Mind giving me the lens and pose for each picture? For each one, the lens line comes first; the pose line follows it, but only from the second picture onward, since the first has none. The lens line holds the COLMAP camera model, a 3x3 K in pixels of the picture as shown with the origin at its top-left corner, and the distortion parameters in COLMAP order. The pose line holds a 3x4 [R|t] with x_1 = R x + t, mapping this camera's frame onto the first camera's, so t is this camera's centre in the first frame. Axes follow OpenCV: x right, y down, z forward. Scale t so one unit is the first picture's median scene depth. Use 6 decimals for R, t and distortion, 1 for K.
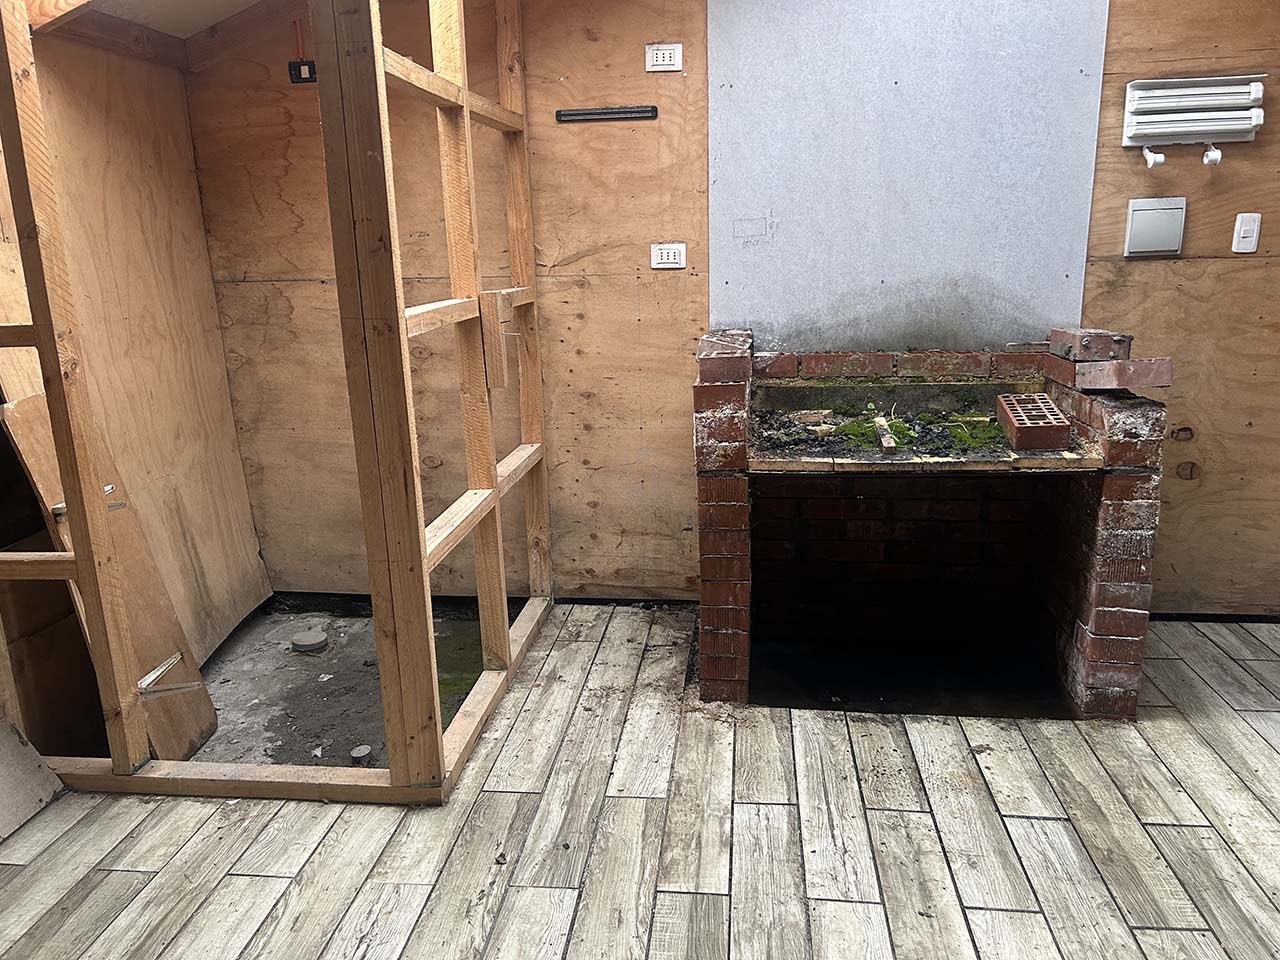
lens RADIAL K [[968.4, 0, 647.6], [0, 968.4, 487.1], [0, 0, 1]] dist [0.064904, -0.076520]
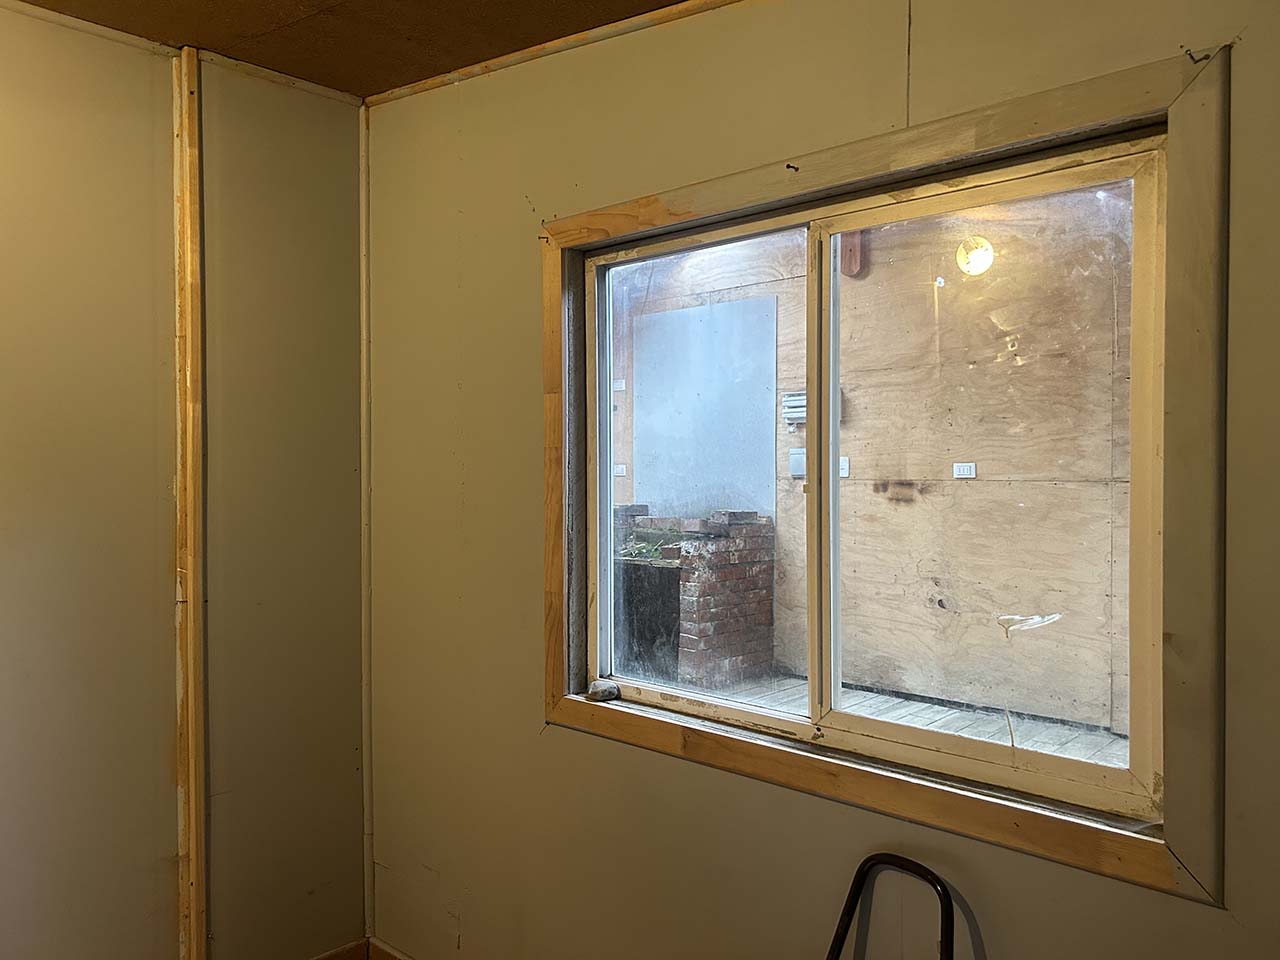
lens RADIAL K [[968.4, 0, 647.6], [0, 968.4, 487.1], [0, 0, 1]] dist [0.064904, -0.076520]
pose [[0.803492, 0.036486, -0.594196, 1.375399], [-0.167694, 0.971574, -0.167102, 0.148267], [0.571208, 0.233908, 0.786771, -0.651456]]
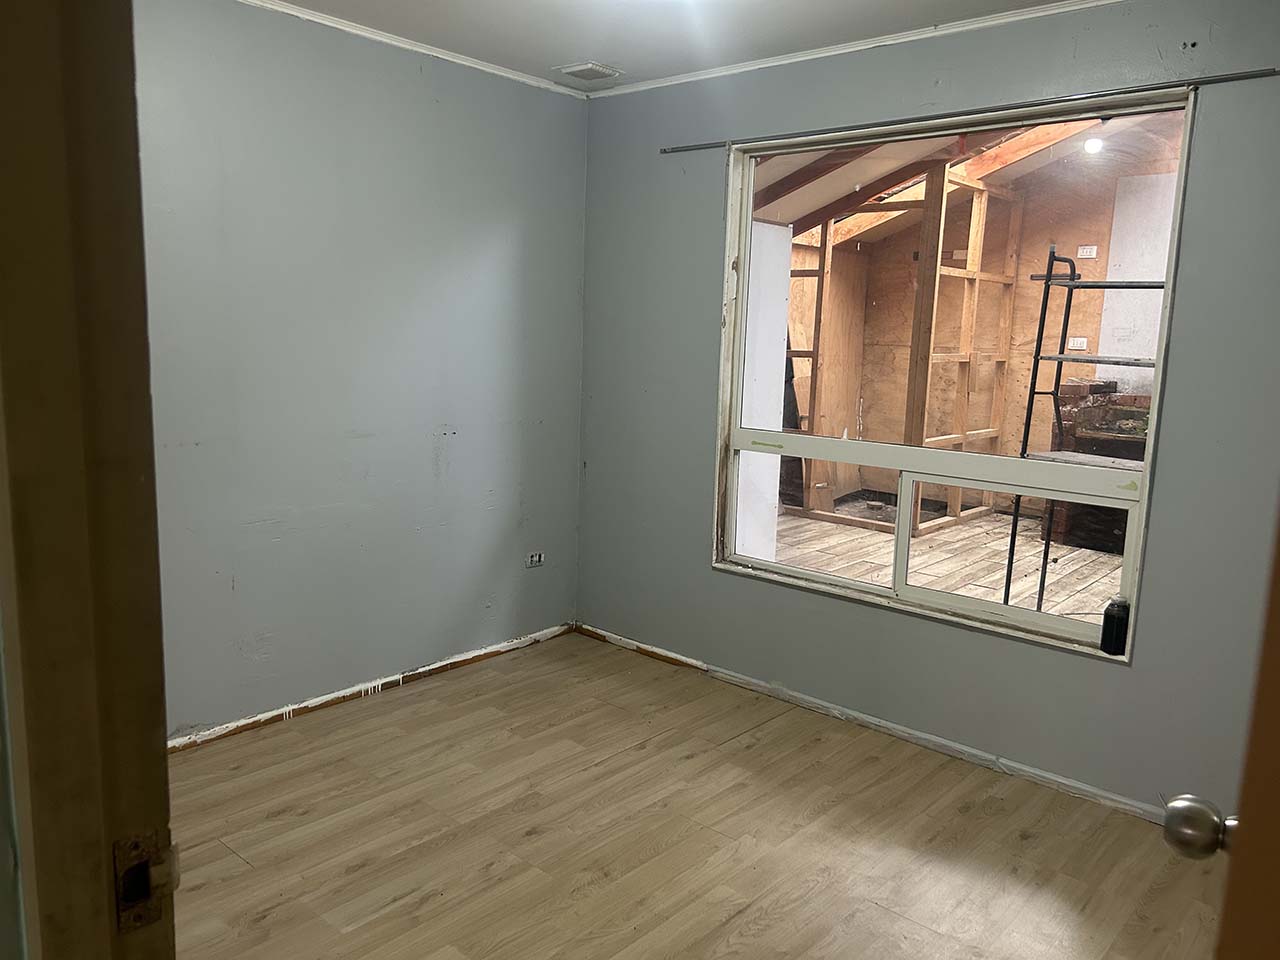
lens RADIAL K [[968.4, 0, 647.6], [0, 968.4, 487.1], [0, 0, 1]] dist [0.064904, -0.076520]
pose [[0.826444, 0.141722, -0.544890, 0.449589], [-0.189394, 0.981379, -0.032009, 0.303648], [0.530207, 0.129652, 0.837897, -1.195622]]
